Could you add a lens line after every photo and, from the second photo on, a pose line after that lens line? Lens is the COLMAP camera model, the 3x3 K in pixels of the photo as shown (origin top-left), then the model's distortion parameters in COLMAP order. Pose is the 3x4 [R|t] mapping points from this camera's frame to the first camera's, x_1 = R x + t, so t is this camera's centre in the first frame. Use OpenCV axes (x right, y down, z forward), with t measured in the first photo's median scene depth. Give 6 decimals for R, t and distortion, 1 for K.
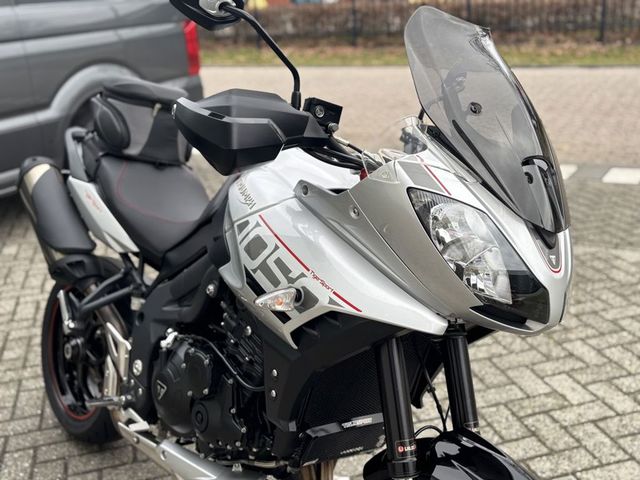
lens RADIAL K [[735.3, 0, 320.6], [0, 735.3, 238.7], [0, 0, 1]] dist [0.030404, 0.000000]
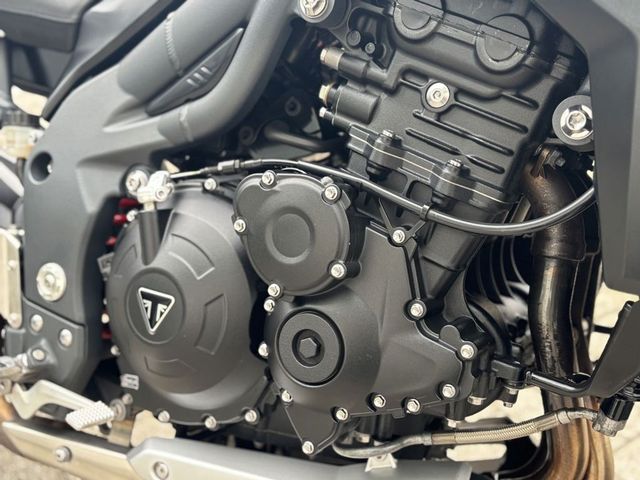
lens RADIAL K [[735.3, 0, 320.2], [0, 735.3, 242.2], [0, 0, 1]] dist [0.030404, 0.000000]
pose [[0.936311, -0.105625, 0.334909, -0.251643], [0.098211, 0.994399, 0.039046, 0.155899], [-0.337158, -0.003667, 0.941441, 0.573283]]
